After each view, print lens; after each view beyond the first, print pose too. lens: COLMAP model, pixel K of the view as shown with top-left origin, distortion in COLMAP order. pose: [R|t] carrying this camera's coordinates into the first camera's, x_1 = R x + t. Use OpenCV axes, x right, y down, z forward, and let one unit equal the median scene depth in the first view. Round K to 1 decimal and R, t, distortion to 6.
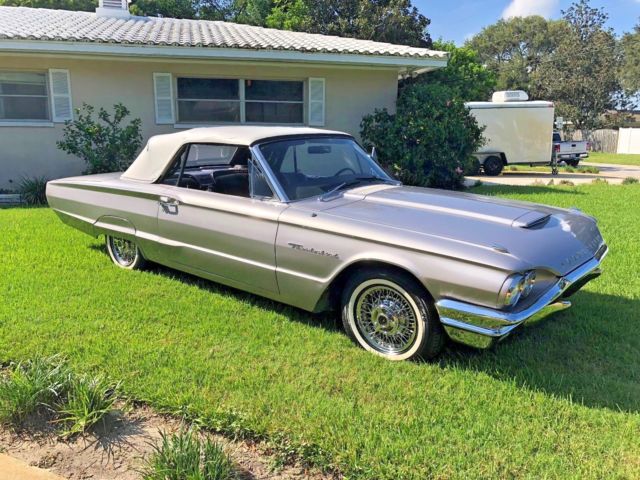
lens RADIAL K [[518.1, 0, 320.0], [0, 518.1, 240.0], [0, 0, 1]] dist [0.009974, 0.002400]
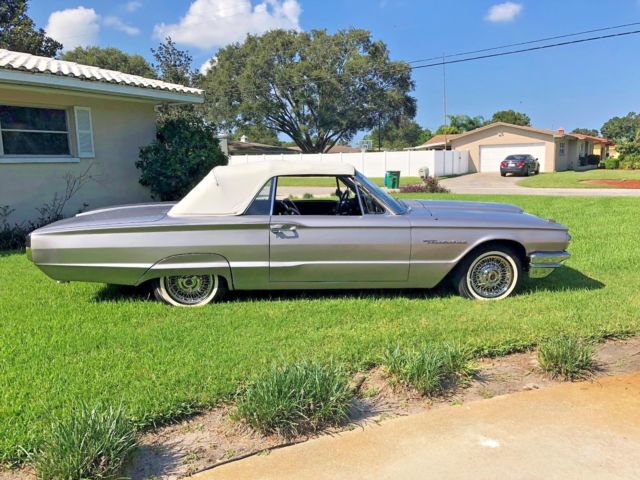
lens RADIAL K [[525.4, 0, 320.0], [0, 525.4, 240.0], [0, 0, 1]] dist [0.017777, -0.003707]
pose [[0.715843, -0.124890, 0.687002, -0.460864], [0.161858, 0.986756, 0.010729, -0.021428], [-0.679243, 0.103516, 0.726577, 0.055040]]
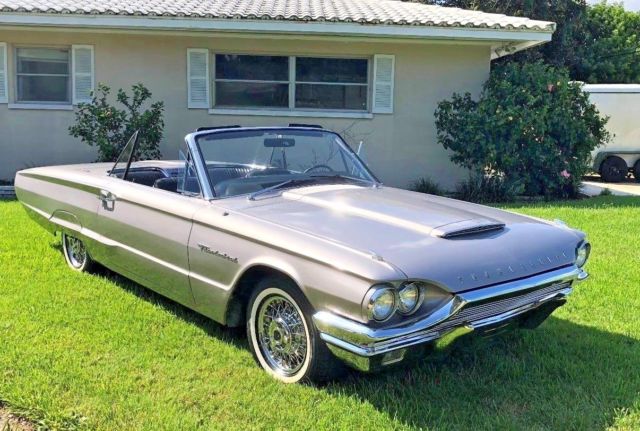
lens RADIAL K [[688.3, 0, 345.3], [0, 688.3, 201.7], [0, 0, 1]] dist [0.130391, -0.442269]
pose [[0.986240, 0.036115, -0.161326, 0.139923], [-0.049881, 0.995374, -0.082111, 0.006479], [0.157614, 0.089028, 0.983479, -0.054063]]
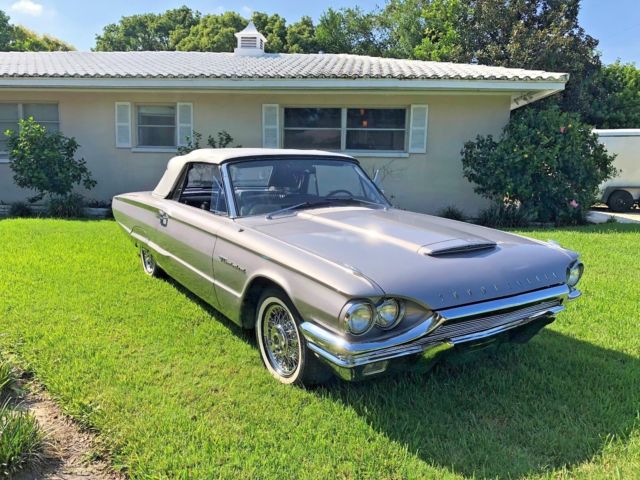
lens RADIAL K [[522.2, 0, 320.0], [0, 522.2, 240.0], [0, 0, 1]] dist [0.009502, -0.004410]
pose [[0.948870, 0.057334, -0.310416, 0.165108], [-0.075377, 0.996073, -0.046437, 0.002198], [0.306535, 0.067461, 0.949466, 0.026768]]
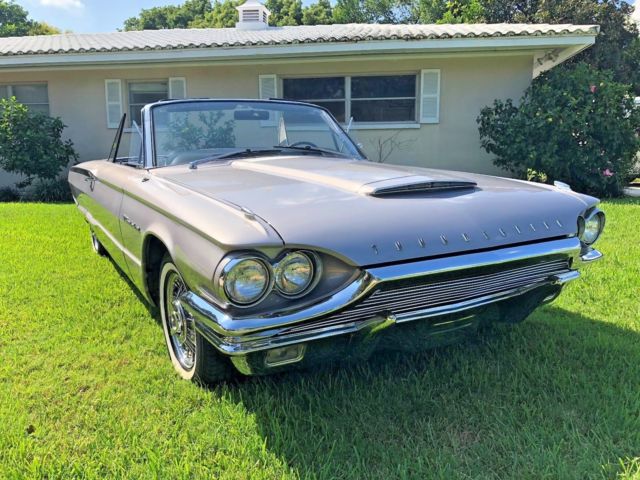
lens RADIAL K [[529.3, 0, 317.7], [0, 529.3, 236.5], [0, 0, 1]] dist [0.003864, -0.000244]
pose [[0.929715, 0.043206, -0.365736, 0.190426], [-0.060126, 0.997577, -0.034994, 0.017661], [0.363338, 0.054525, 0.930061, 0.128264]]
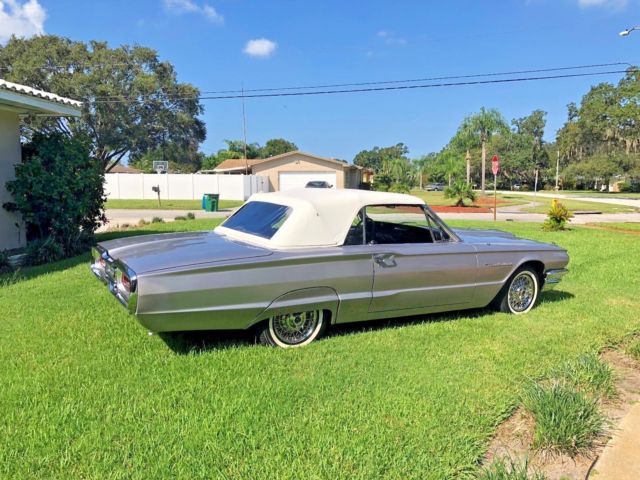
lens RADIAL K [[522.2, 0, 320.0], [0, 522.2, 240.0], [0, 0, 1]] dist [0.009502, -0.004410]
pose [[0.359098, -0.108851, 0.926930, -0.627774], [0.181851, 0.982300, 0.044903, -0.084580], [-0.915412, 0.152438, 0.372537, 0.316256]]
